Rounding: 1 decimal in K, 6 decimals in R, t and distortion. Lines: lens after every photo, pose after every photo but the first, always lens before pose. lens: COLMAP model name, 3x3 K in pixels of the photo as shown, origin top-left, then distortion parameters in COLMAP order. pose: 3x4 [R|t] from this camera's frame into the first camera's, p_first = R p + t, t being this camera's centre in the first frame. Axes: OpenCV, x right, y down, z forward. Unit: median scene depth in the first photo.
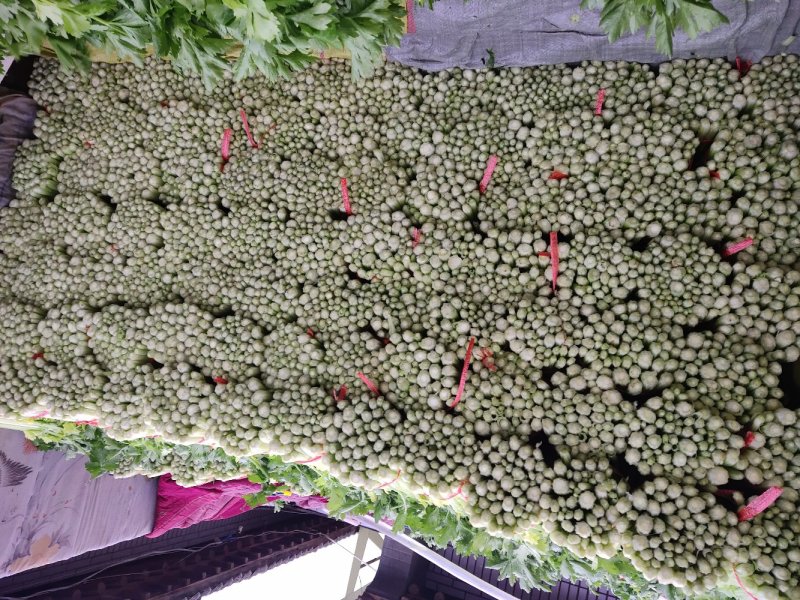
lens RADIAL K [[586.5, 0, 401.7], [0, 586.5, 295.4], [0, 0, 1]] dist [0.097582, -0.158071]
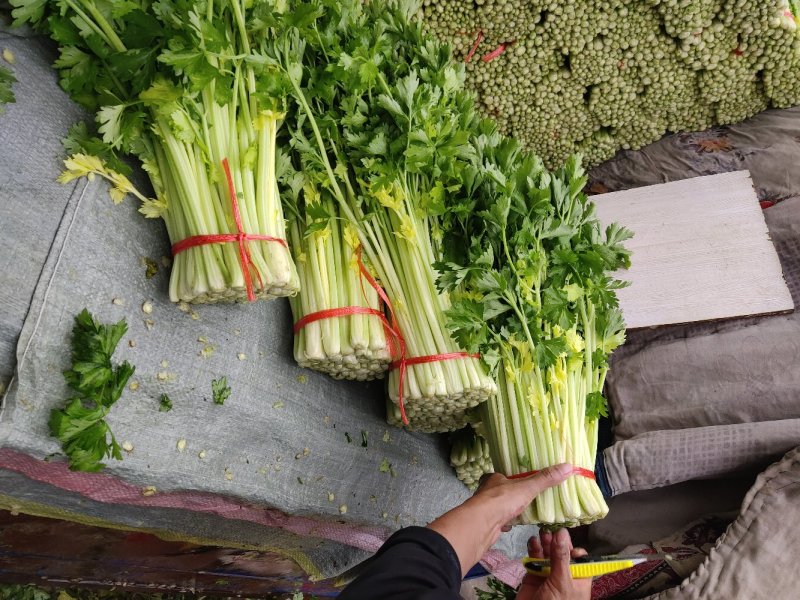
lens RADIAL K [[586.5, 0, 401.7], [0, 586.5, 295.4], [0, 0, 1]] dist [0.097582, -0.158071]
pose [[-0.677379, -0.561320, -0.475476, 0.139797], [0.734457, -0.479486, -0.480277, -0.059440], [0.041604, -0.674547, 0.737059, -0.240549]]
